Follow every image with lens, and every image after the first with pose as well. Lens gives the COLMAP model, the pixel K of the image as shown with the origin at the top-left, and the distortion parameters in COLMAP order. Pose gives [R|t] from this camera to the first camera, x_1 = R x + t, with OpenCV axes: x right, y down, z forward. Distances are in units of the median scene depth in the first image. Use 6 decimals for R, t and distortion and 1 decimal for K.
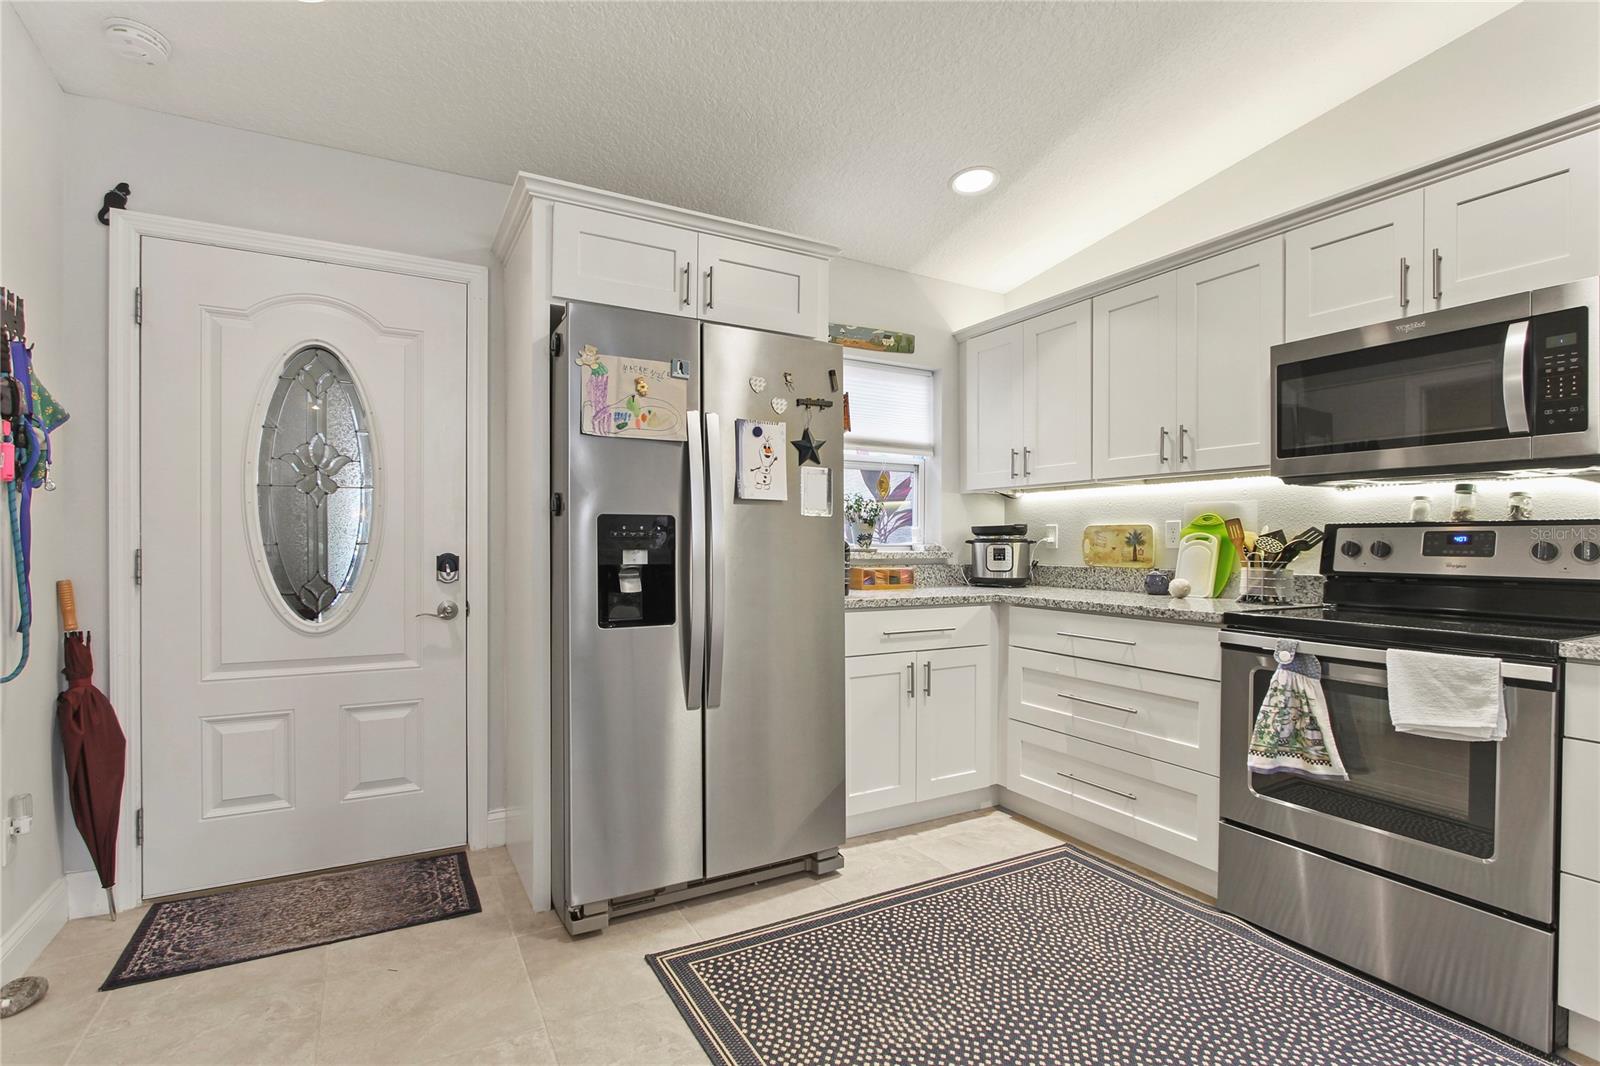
lens RADIAL K [[757.5, 0, 802.1], [0, 757.5, 545.9], [0, 0, 1]] dist [-0.001704, -0.000358]
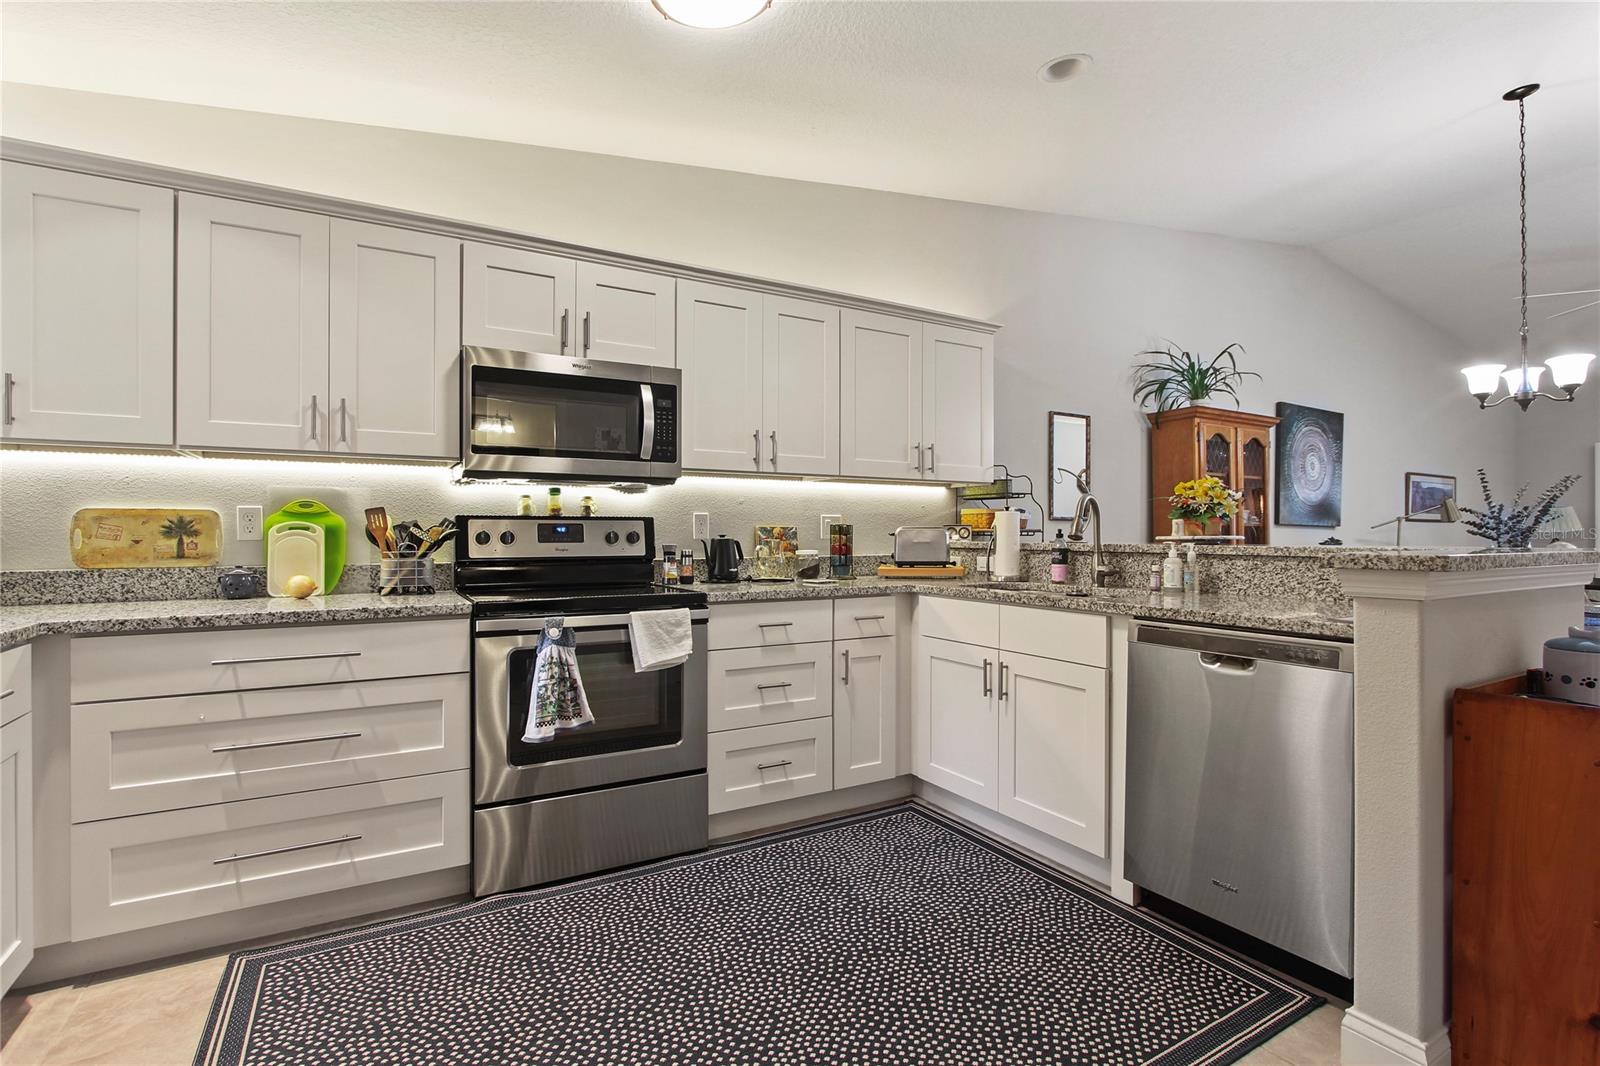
lens RADIAL K [[771.0, 0, 800.0], [0, 771.0, 533.0], [0, 0, 1]] dist [-0.001804, 0.000349]
pose [[-0.011596, -0.004598, 0.999922, -0.446514], [0.006146, 0.999970, 0.004669, -0.005994], [-0.999914, 0.006200, -0.011568, 0.547277]]
